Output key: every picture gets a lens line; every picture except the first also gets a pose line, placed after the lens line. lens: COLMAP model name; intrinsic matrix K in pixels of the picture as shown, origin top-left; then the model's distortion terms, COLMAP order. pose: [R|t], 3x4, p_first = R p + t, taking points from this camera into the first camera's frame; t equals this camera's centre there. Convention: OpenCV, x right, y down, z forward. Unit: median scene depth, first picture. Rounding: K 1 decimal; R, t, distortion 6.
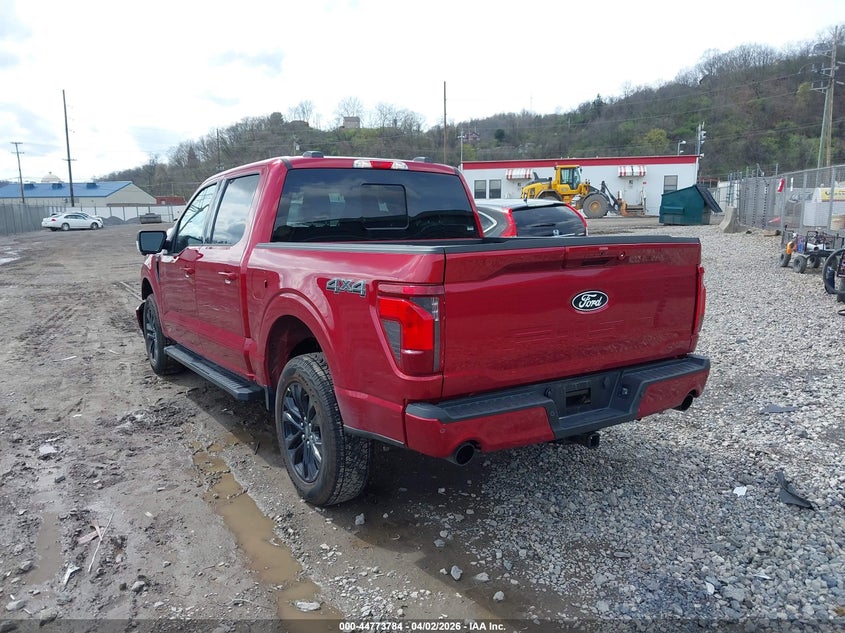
lens RADIAL K [[667.9, 0, 422.3], [0, 667.9, 311.5], [0, 0, 1]] dist [0.008712, -0.006307]
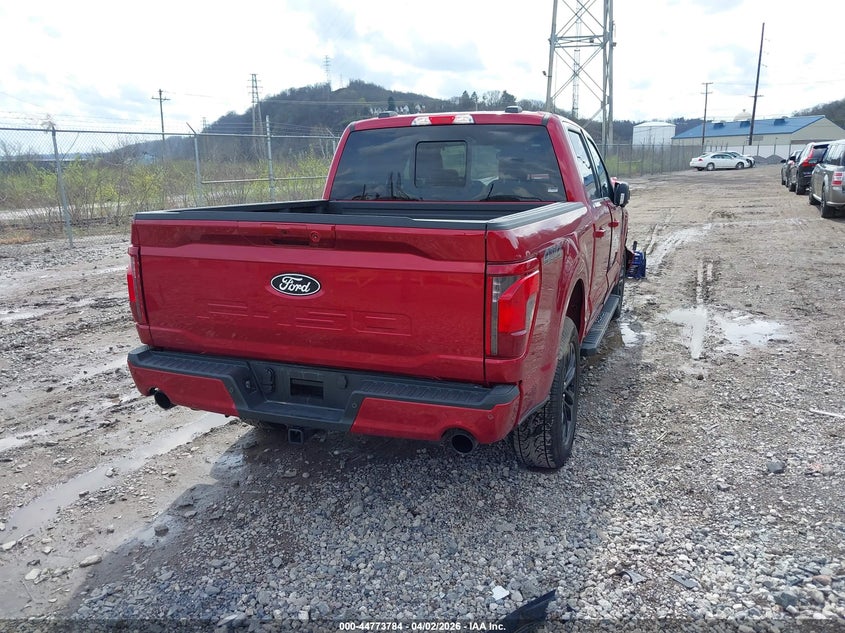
lens RADIAL K [[667.9, 0, 423.6], [0, 667.9, 323.2], [0, 0, 1]] dist [0.008712, -0.006307]
pose [[0.586241, 0.190207, -0.787491, 0.712819], [-0.105451, 0.981694, 0.158611, -0.083604], [0.803244, -0.009943, 0.595567, 0.408003]]
